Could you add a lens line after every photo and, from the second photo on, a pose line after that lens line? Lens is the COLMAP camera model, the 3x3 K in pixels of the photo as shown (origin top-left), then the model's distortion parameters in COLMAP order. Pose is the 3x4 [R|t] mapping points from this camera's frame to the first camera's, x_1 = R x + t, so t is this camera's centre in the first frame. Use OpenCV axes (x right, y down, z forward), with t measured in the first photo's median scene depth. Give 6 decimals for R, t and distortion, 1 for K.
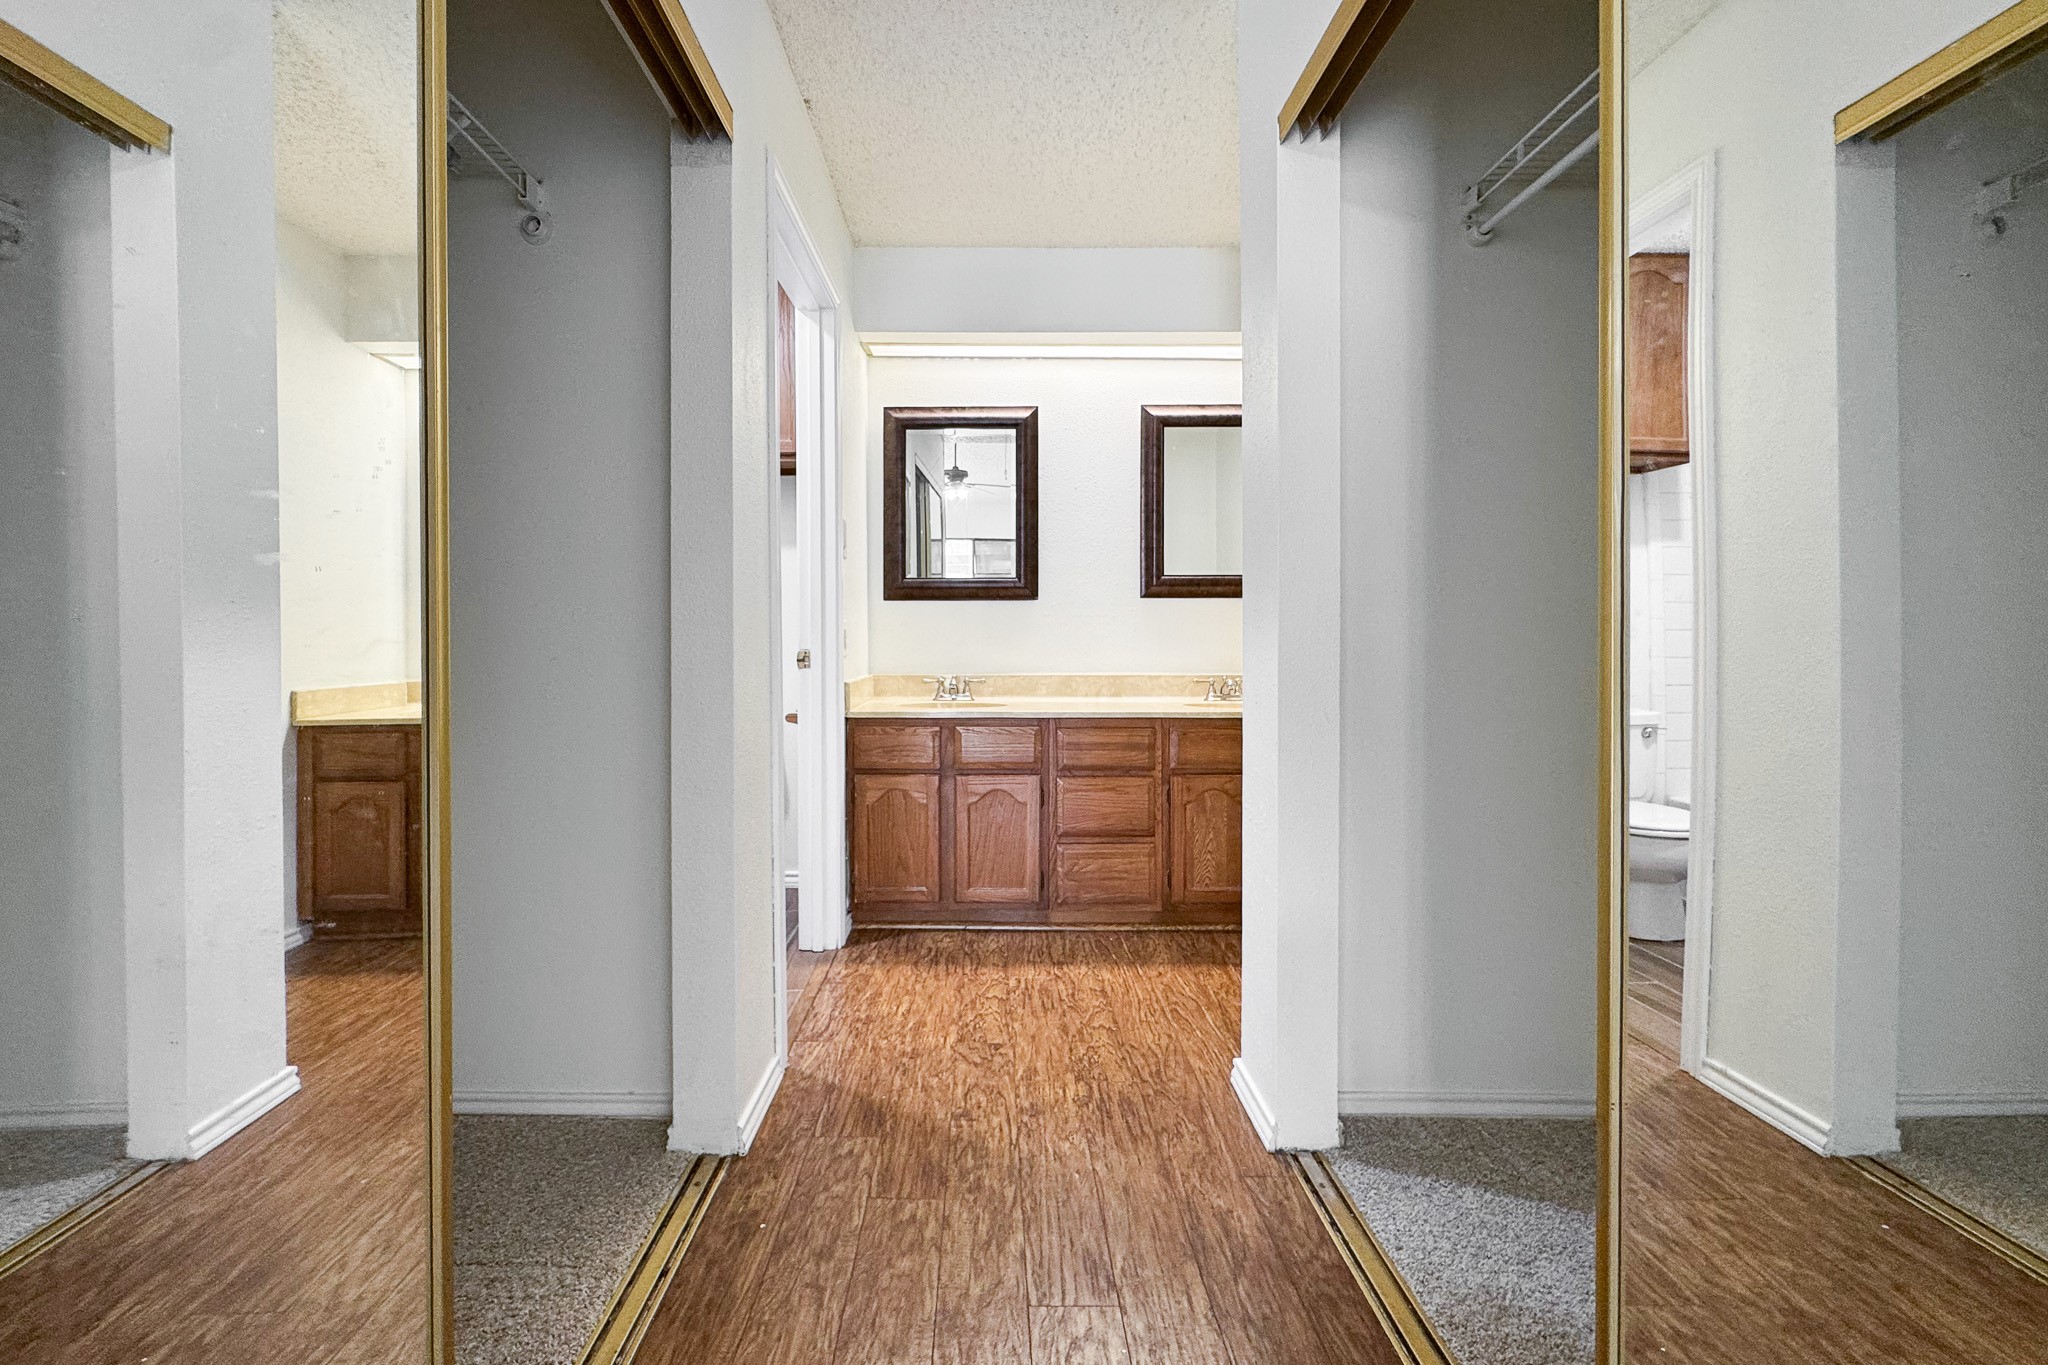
lens RADIAL K [[829.6, 0, 1018.1], [0, 829.6, 662.1], [0, 0, 1]] dist [-0.001138, 0.000146]
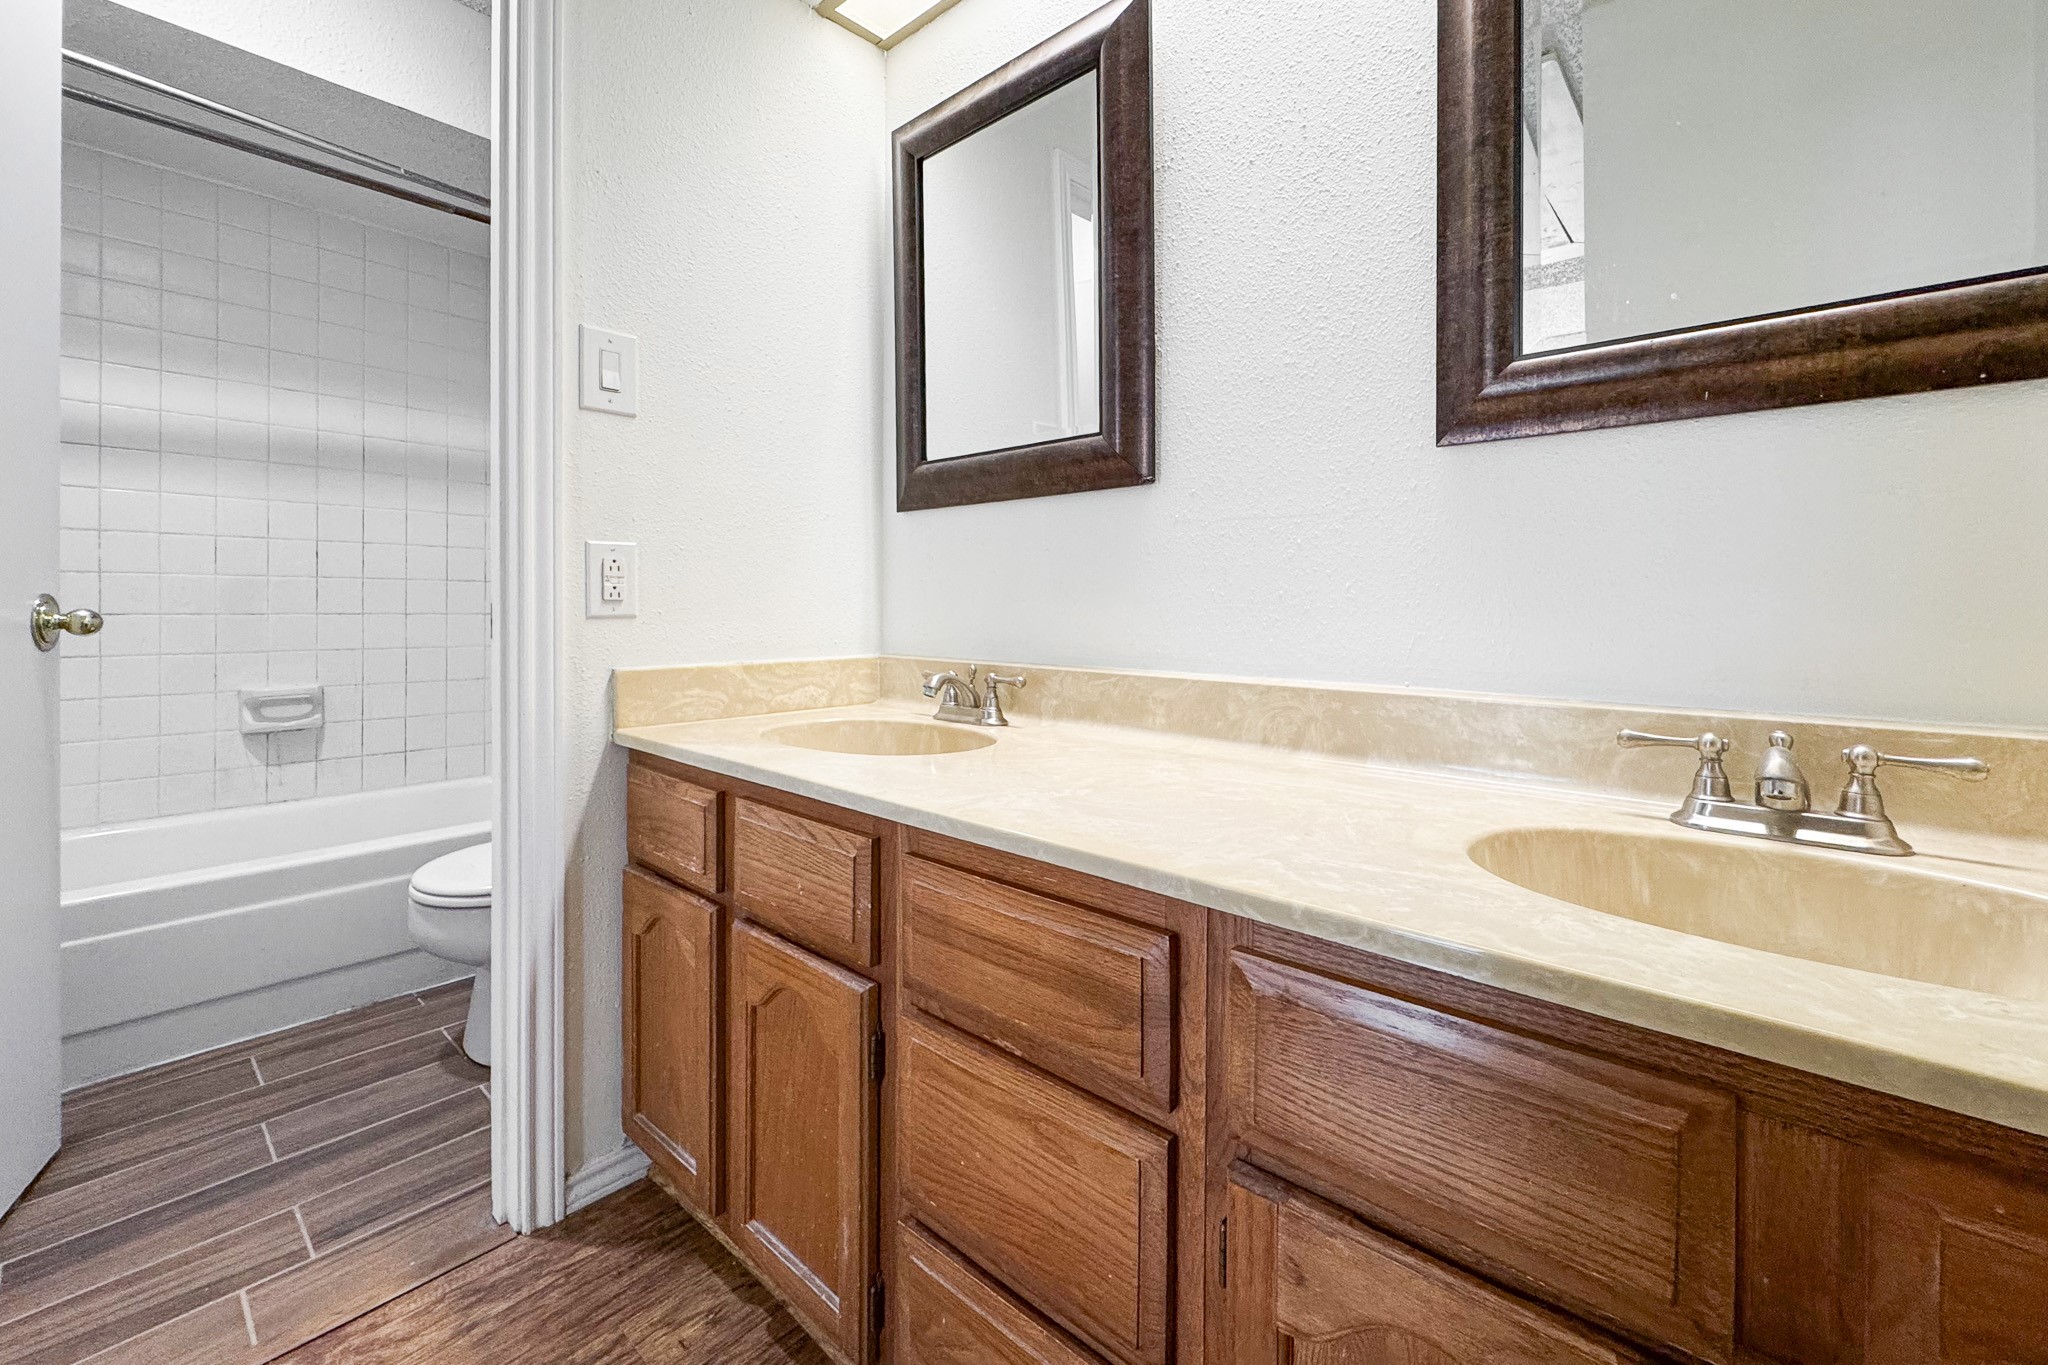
lens RADIAL K [[840.6, 0, 1022.6], [0, 840.6, 612.5], [0, 0, 1]] dist [-0.000299, 0.000038]
pose [[0.715493, 0.007102, -0.698584, 0.304427], [-0.019045, 0.999775, -0.009342, -0.011208], [0.698360, 0.019989, 0.715467, 0.797364]]
